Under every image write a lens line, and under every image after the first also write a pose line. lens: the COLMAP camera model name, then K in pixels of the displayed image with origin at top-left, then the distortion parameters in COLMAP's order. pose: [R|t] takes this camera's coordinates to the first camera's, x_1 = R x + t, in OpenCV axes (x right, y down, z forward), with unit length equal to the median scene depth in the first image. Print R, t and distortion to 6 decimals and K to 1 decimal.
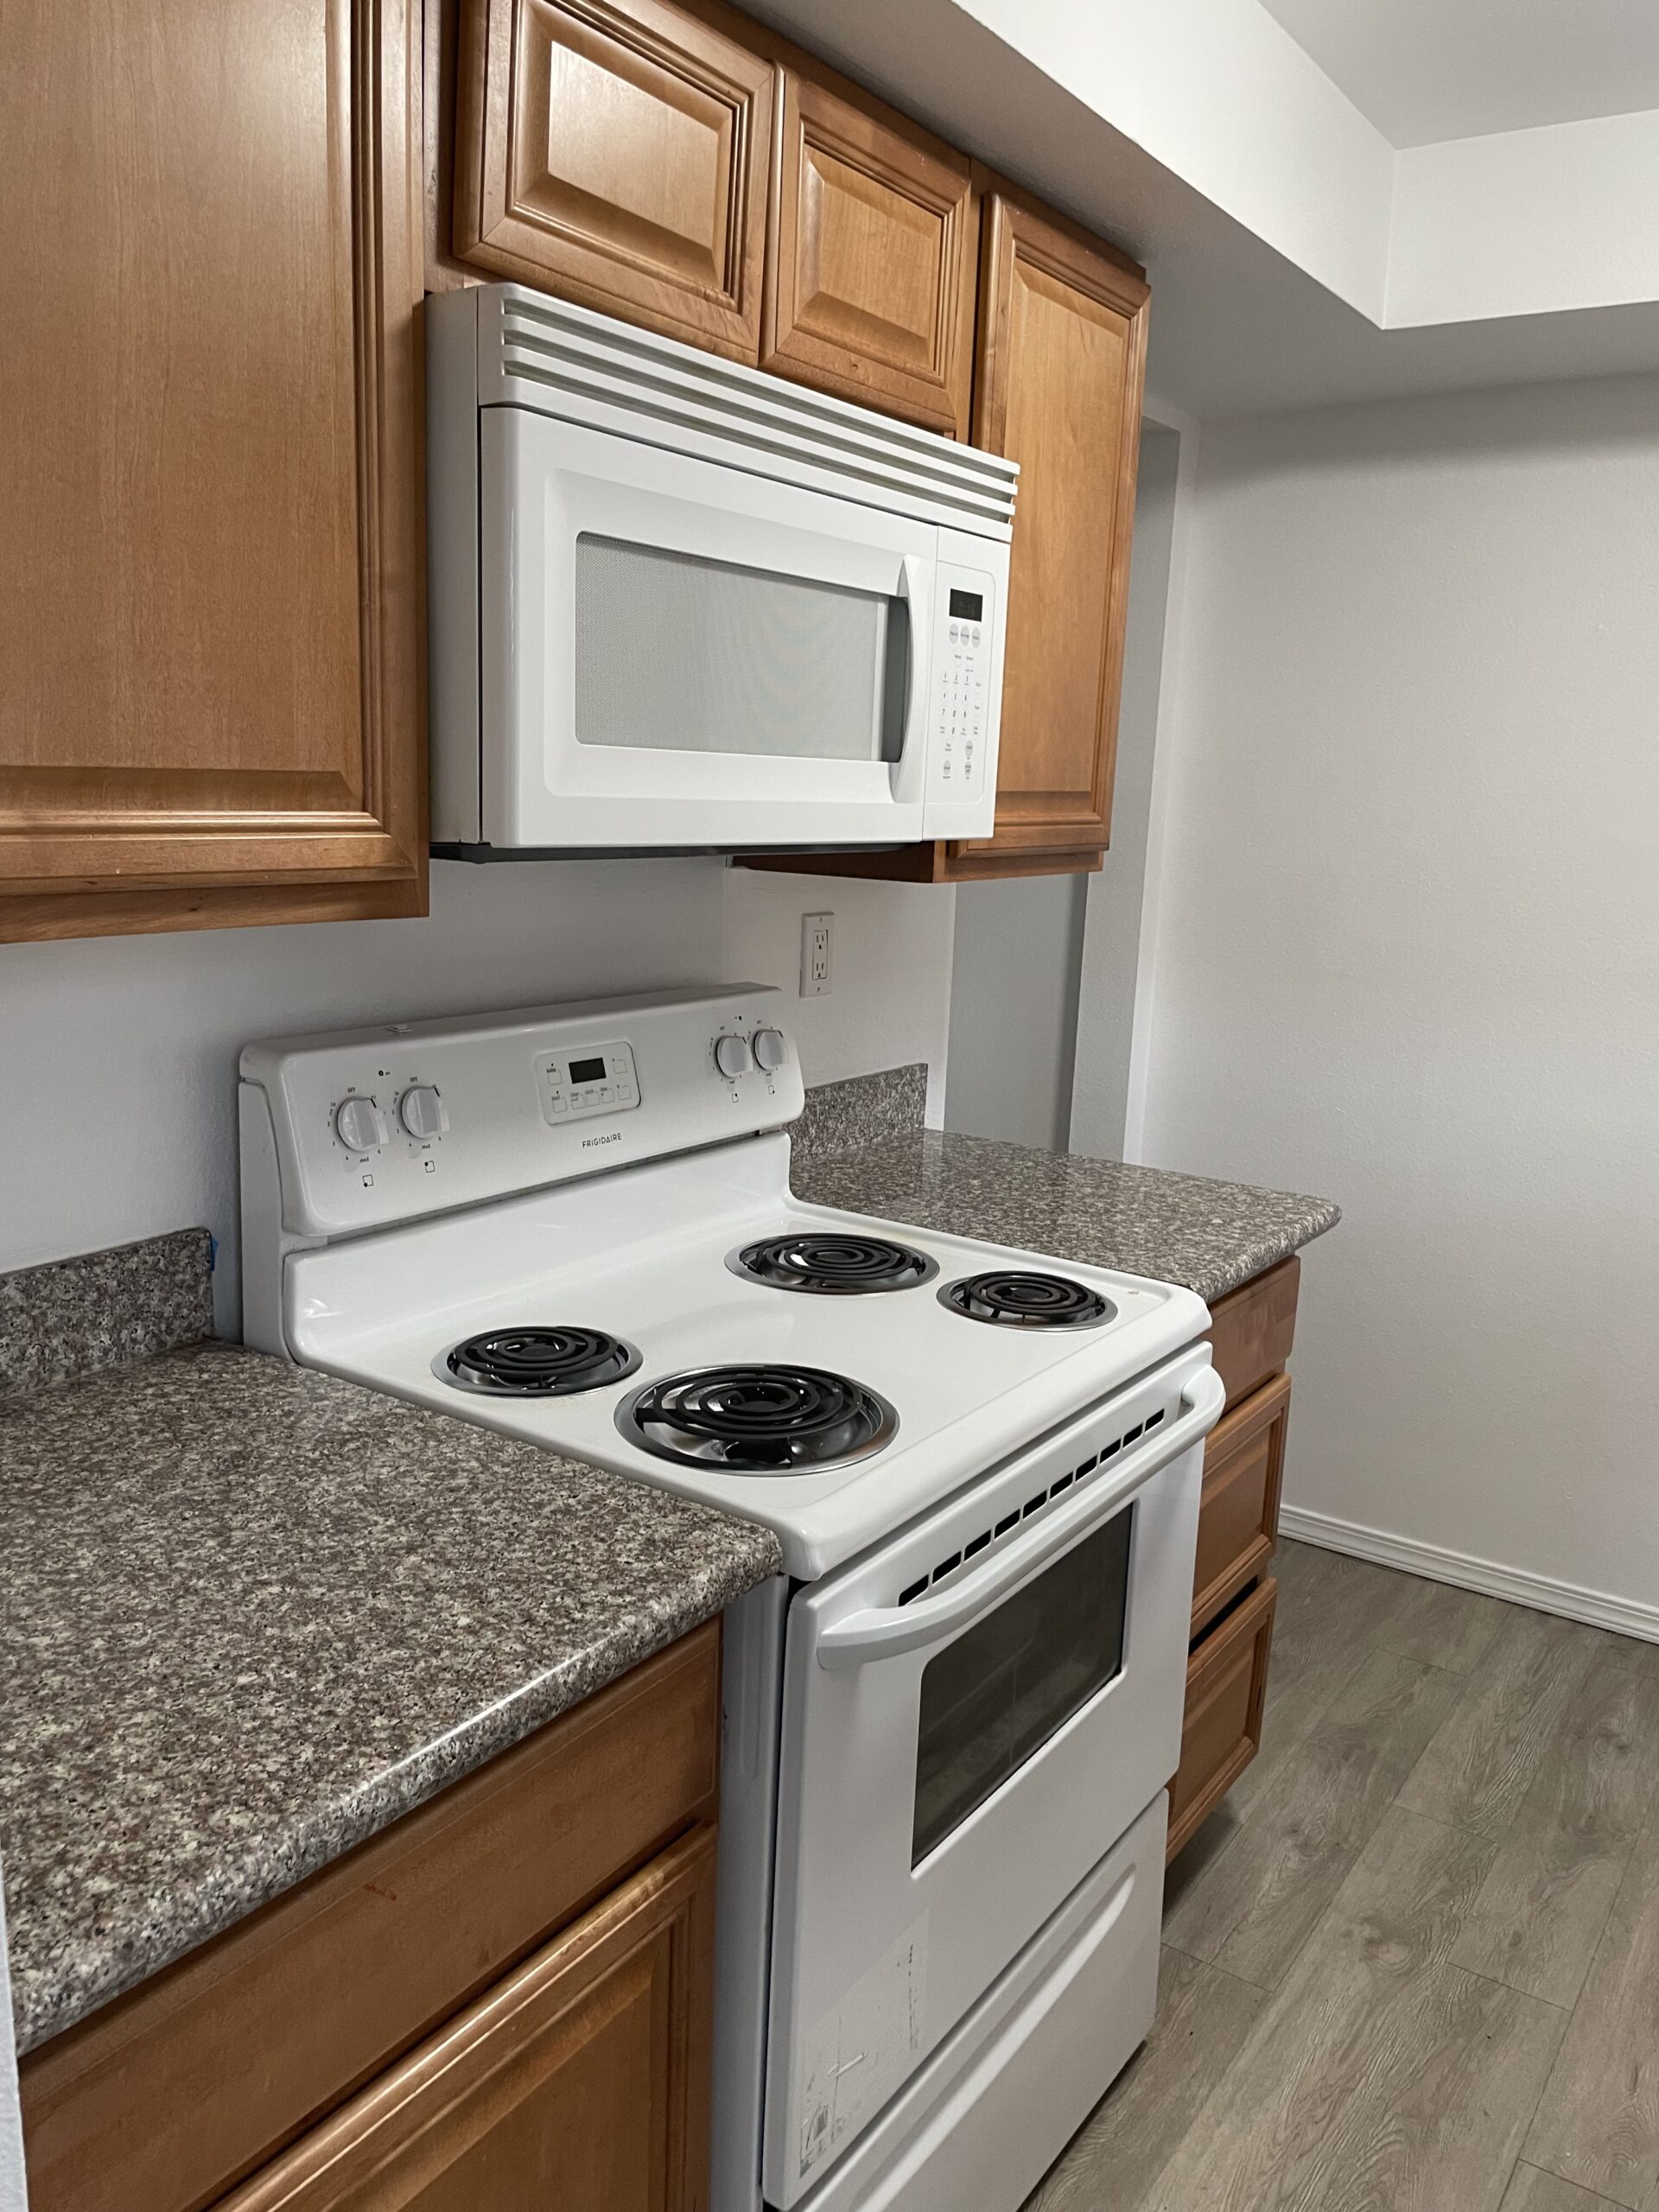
lens RADIAL K [[1683.1, 0, 822.0], [0, 1683.1, 1099.8], [0, 0, 1]] dist [0.079693, -0.100964]
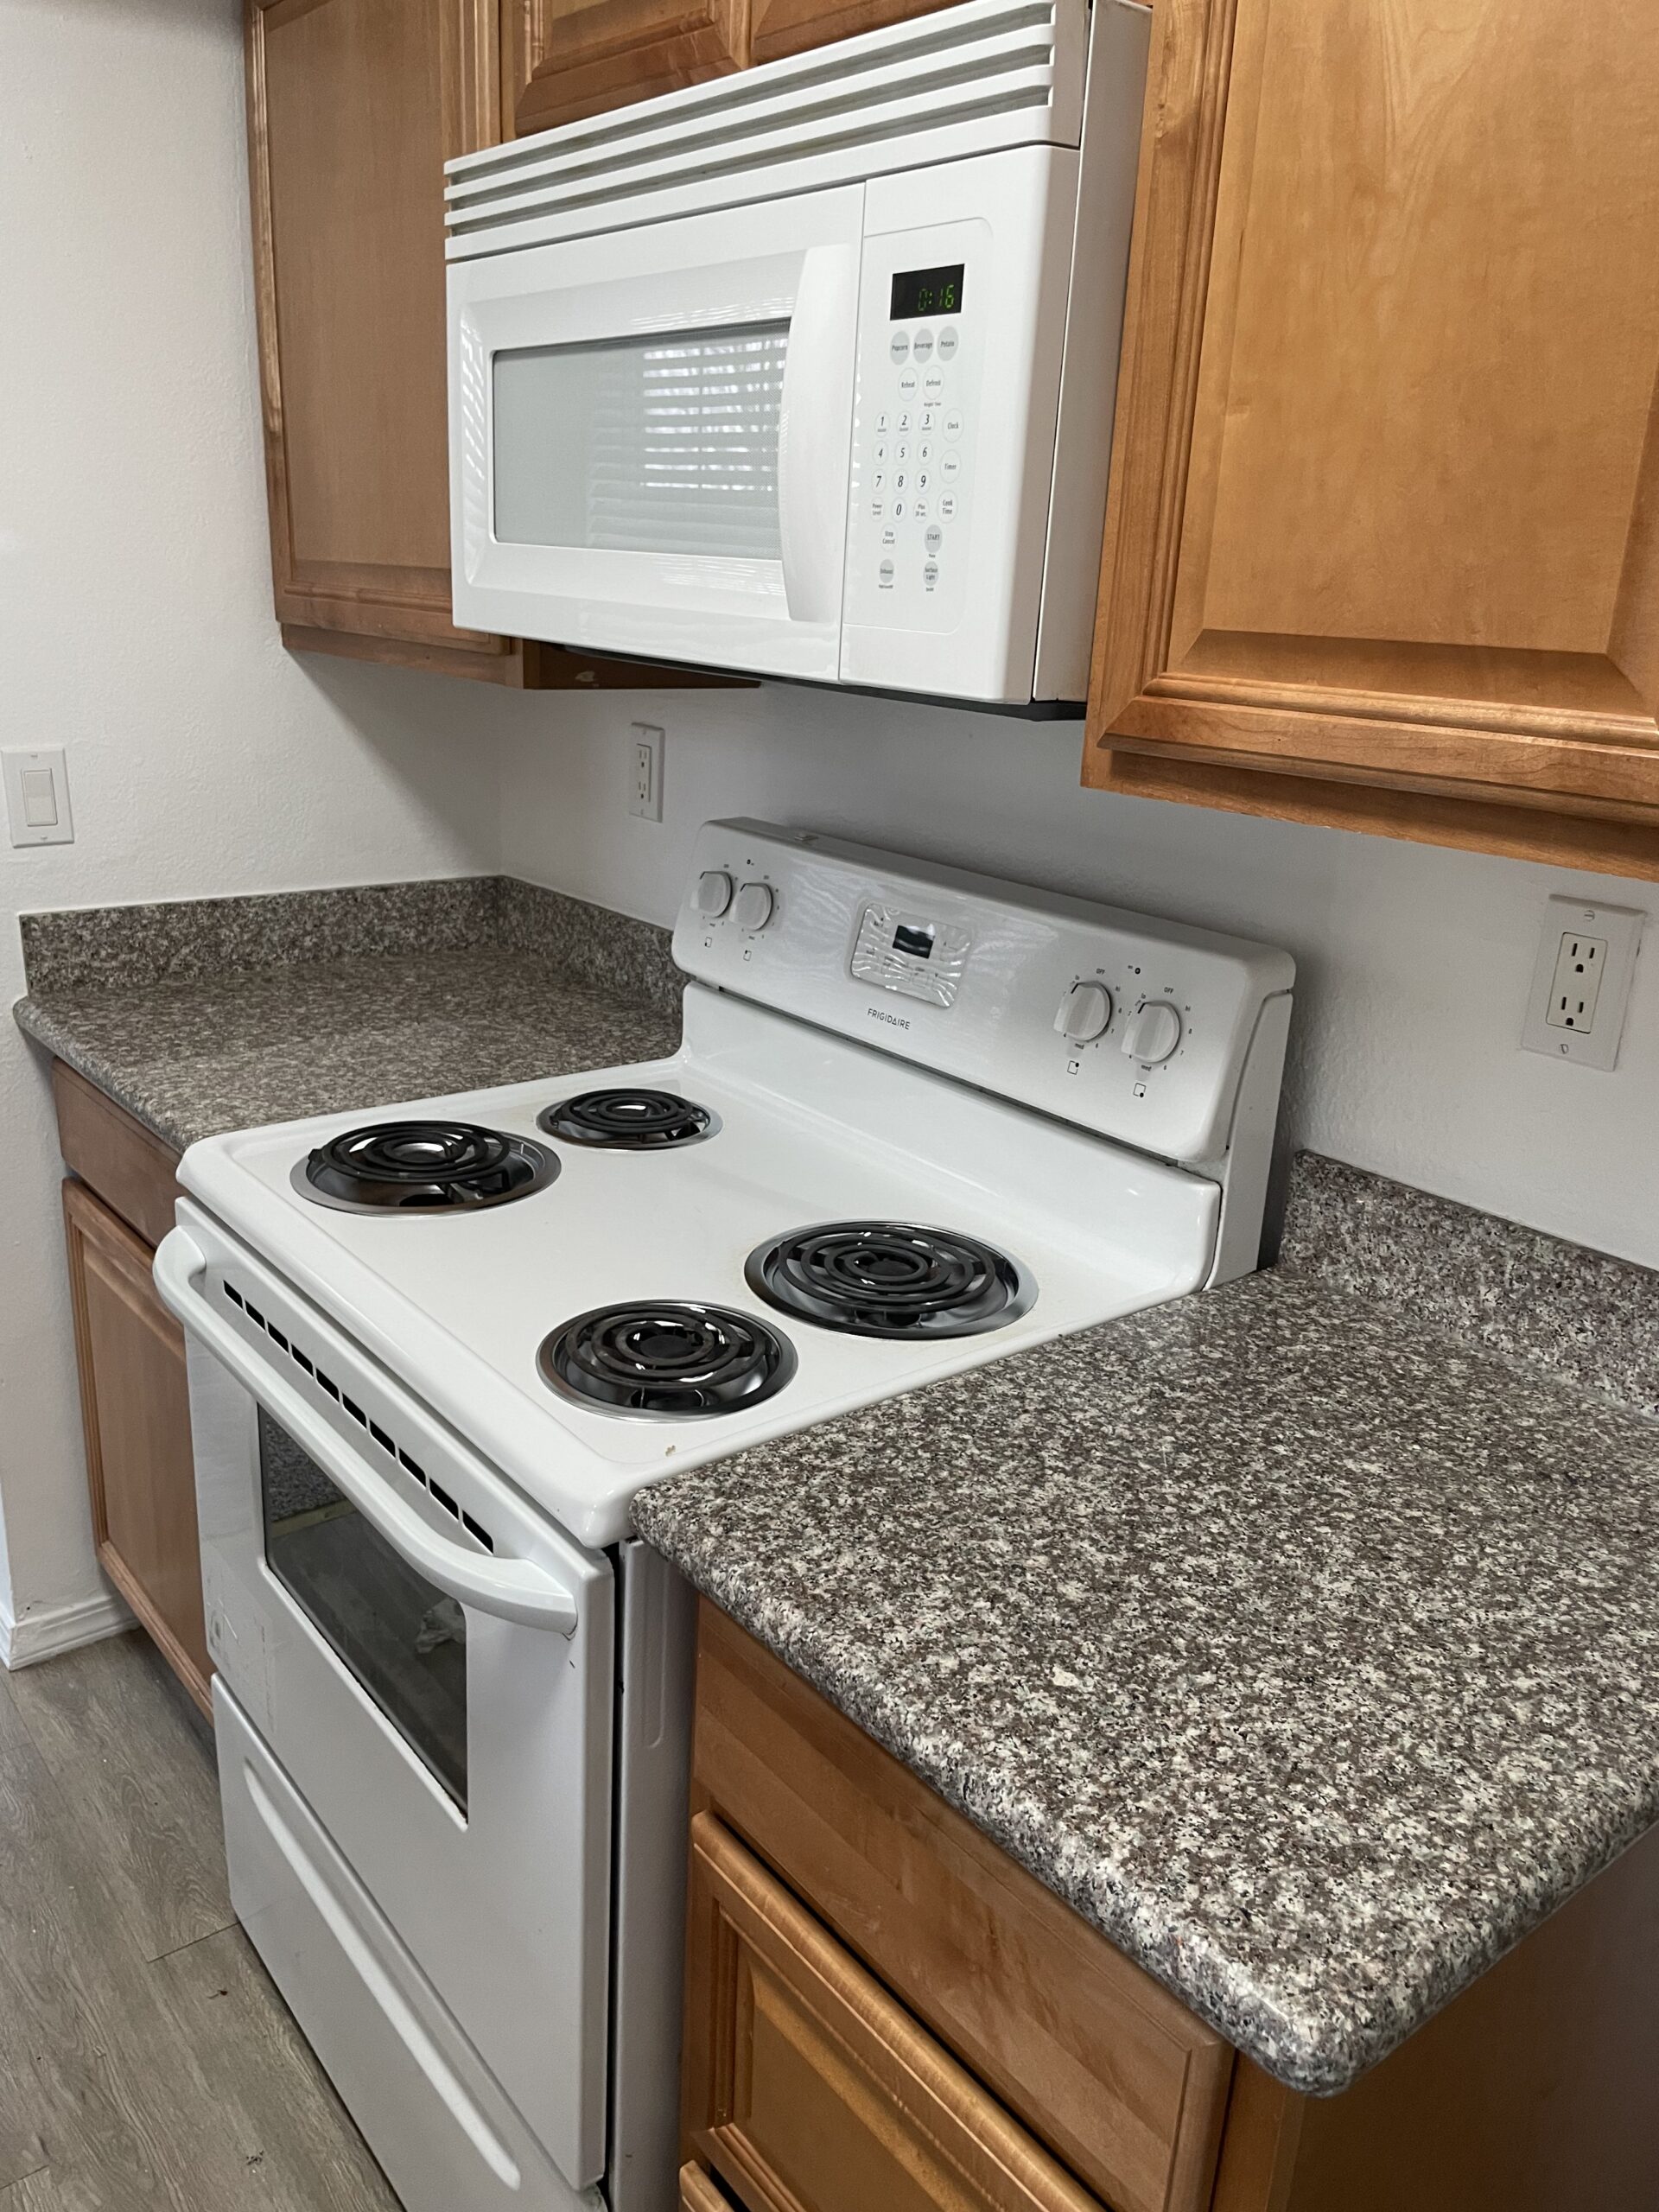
lens RADIAL K [[1683.1, 0, 820.6], [0, 1683.1, 1094.4], [0, 0, 1]] dist [0.079693, -0.100964]
pose [[-0.290802, 0.236216, -0.927166, 0.745641], [-0.242953, 0.919052, 0.310350, -0.215472], [0.925423, 0.315508, -0.209873, 1.218392]]
